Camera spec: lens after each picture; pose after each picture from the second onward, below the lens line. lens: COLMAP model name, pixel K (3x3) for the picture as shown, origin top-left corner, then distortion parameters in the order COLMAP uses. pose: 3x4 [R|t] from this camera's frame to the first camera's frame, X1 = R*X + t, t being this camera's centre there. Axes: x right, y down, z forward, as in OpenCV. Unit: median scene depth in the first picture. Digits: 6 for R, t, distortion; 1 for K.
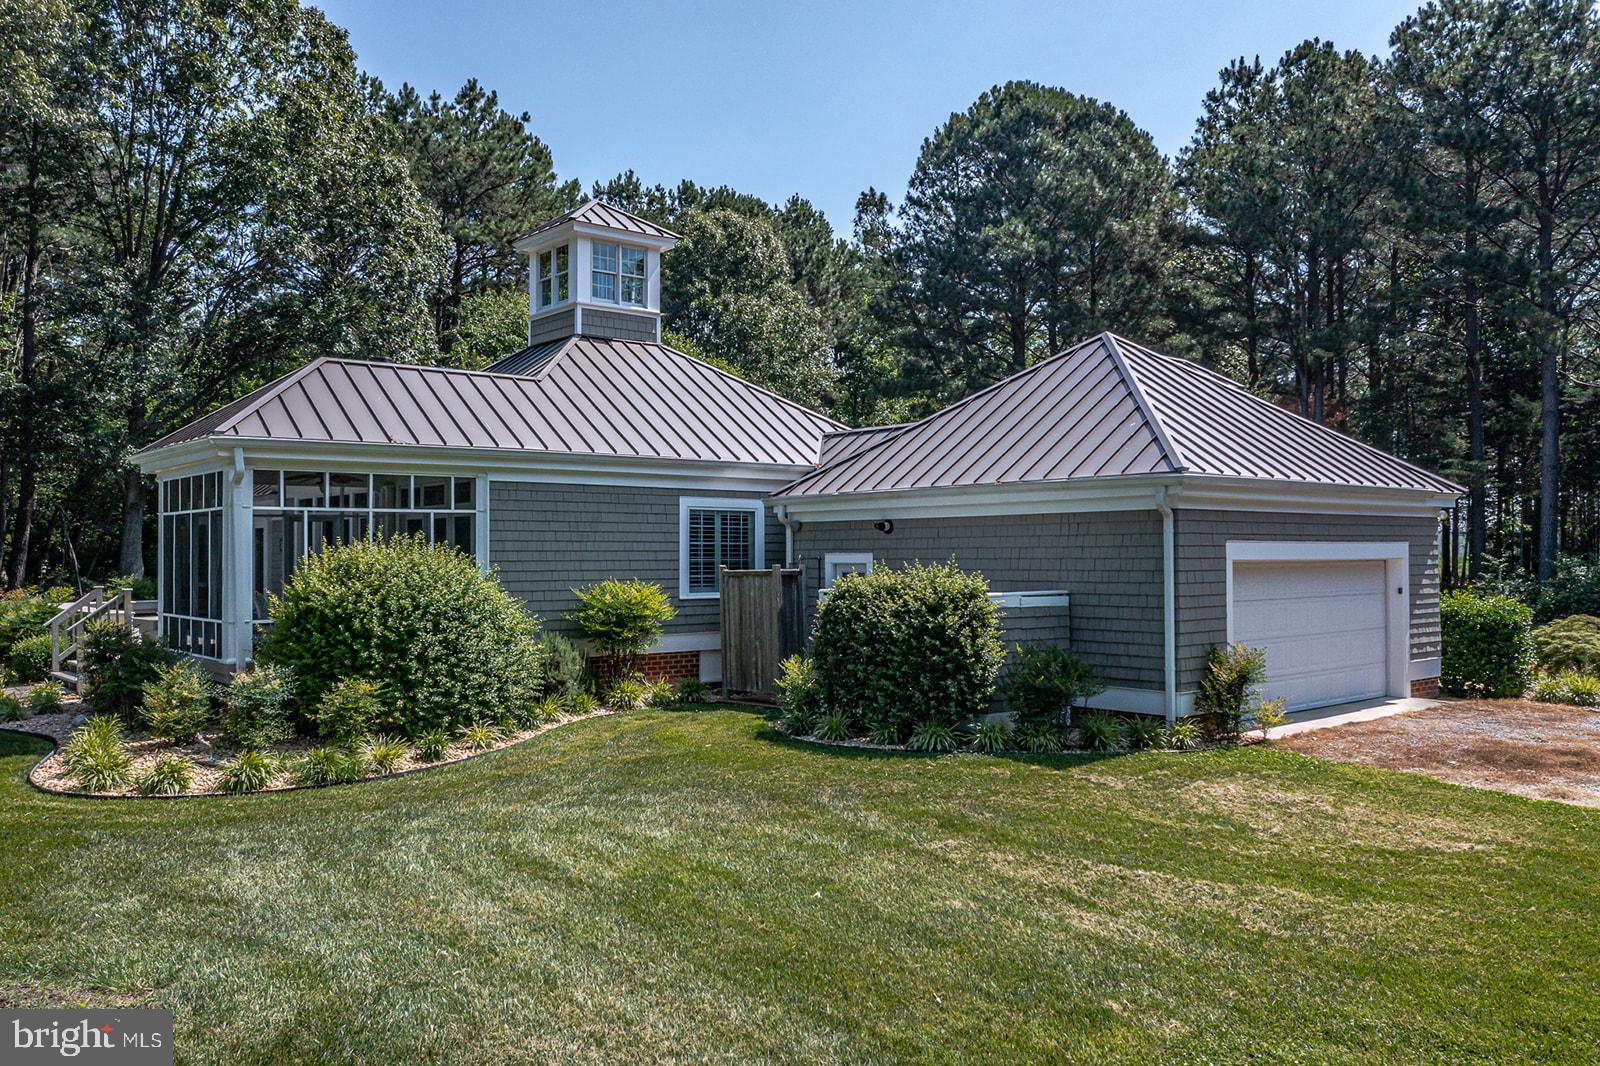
lens RADIAL K [[1266.9, 0, 800.0], [0, 1266.9, 533.0], [0, 0, 1]] dist [-0.019811, 0.008711]
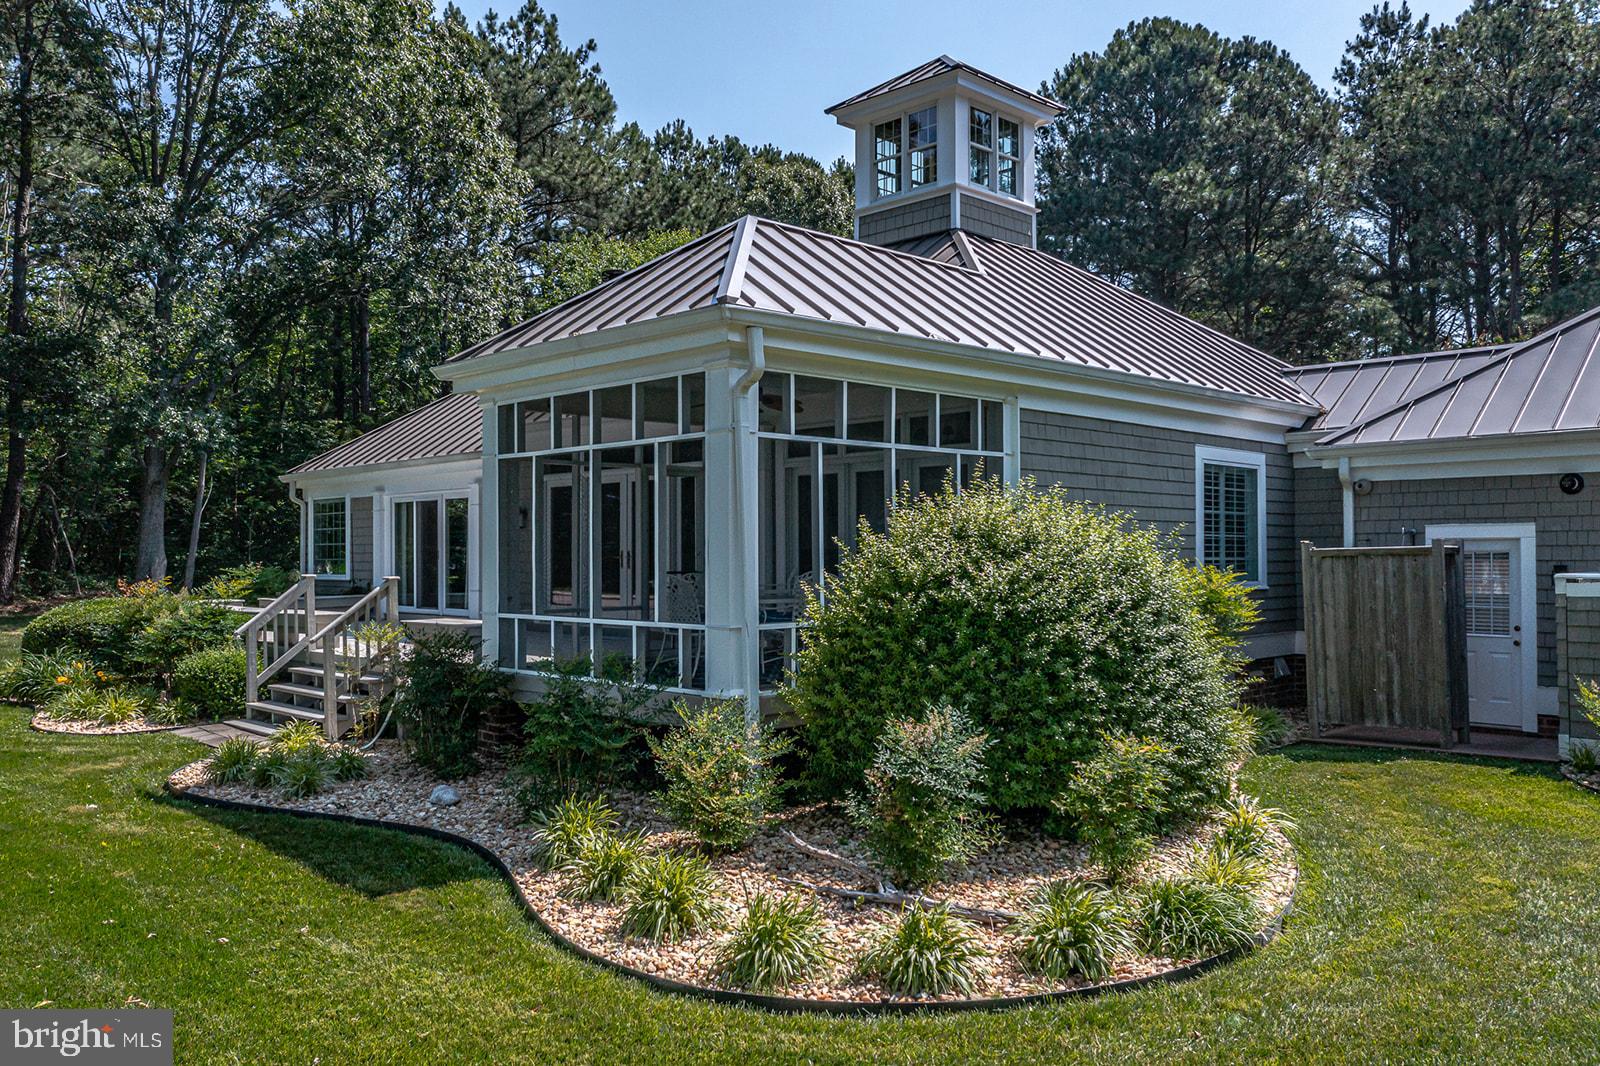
lens RADIAL K [[1266.9, 0, 800.0], [0, 1266.9, 533.0], [0, 0, 1]] dist [-0.019811, 0.008711]
pose [[0.997460, 0.001684, 0.071207, -0.165451], [-0.001642, 0.999998, -0.000649, 0.009572], [-0.071208, 0.000530, 0.997461, 0.147254]]
